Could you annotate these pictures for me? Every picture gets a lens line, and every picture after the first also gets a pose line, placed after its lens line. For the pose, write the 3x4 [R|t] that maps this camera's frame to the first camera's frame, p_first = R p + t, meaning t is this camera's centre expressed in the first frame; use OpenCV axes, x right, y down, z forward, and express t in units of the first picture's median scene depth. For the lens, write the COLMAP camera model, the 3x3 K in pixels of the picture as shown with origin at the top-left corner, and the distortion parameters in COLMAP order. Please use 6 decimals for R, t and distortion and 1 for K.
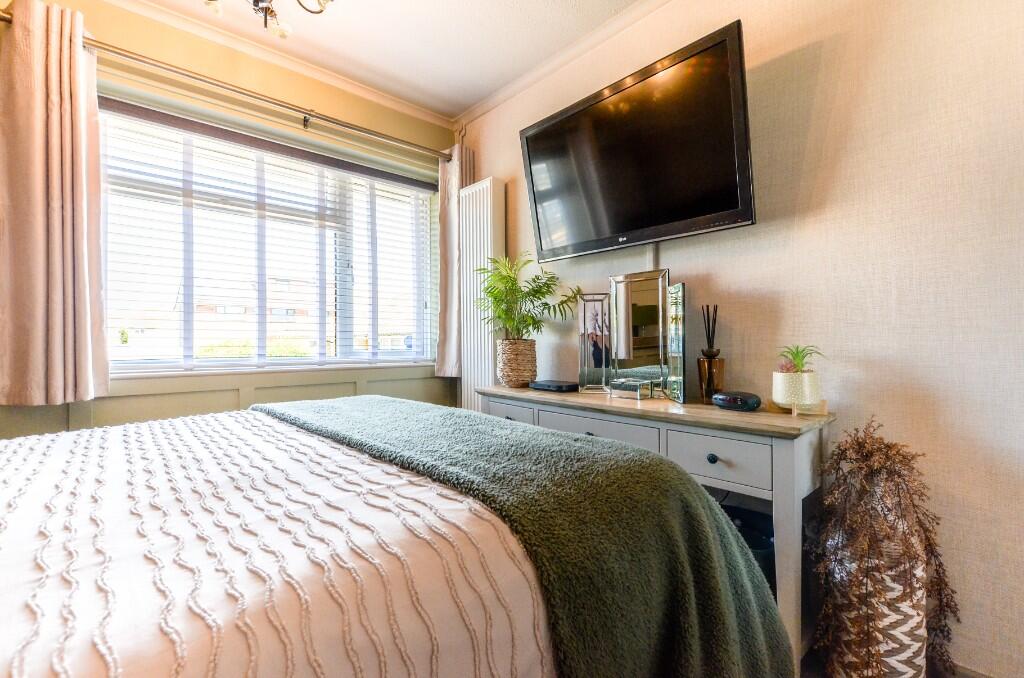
lens RADIAL K [[453.7, 0, 515.9], [0, 453.7, 341.7], [0, 0, 1]] dist [0.002095, -0.005164]
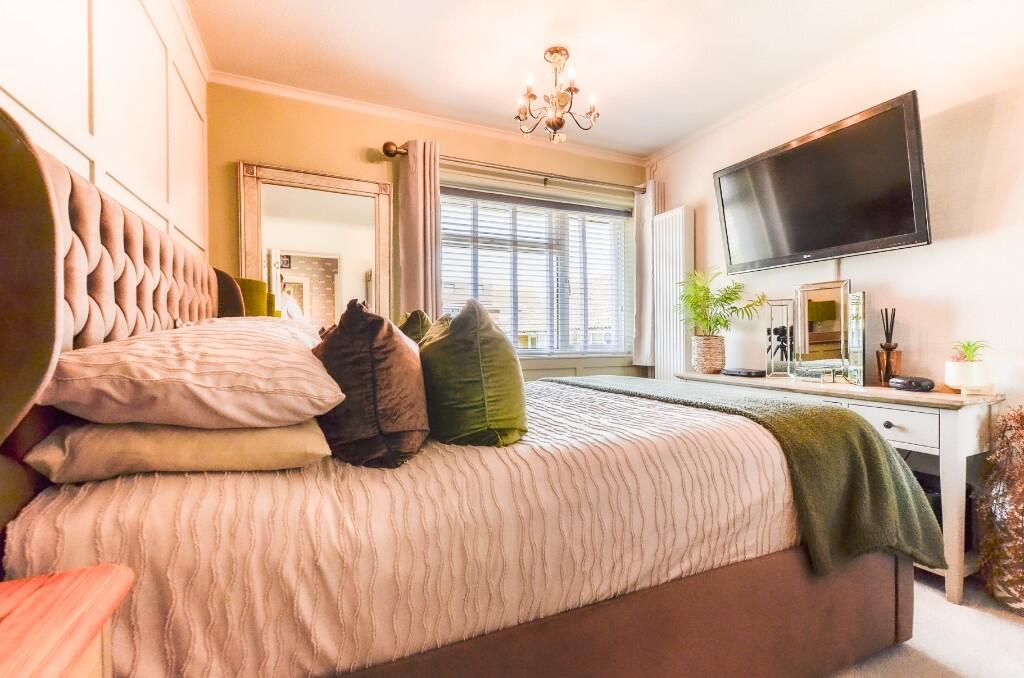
lens RADIAL K [[453.7, 0, 515.9], [0, 453.7, 341.7], [0, 0, 1]] dist [0.002095, -0.005164]
pose [[0.953399, 0.000946, -0.301710, -0.133401], [0.001881, 0.999957, 0.009079, -0.001650], [0.301706, -0.009223, 0.953356, -0.382527]]
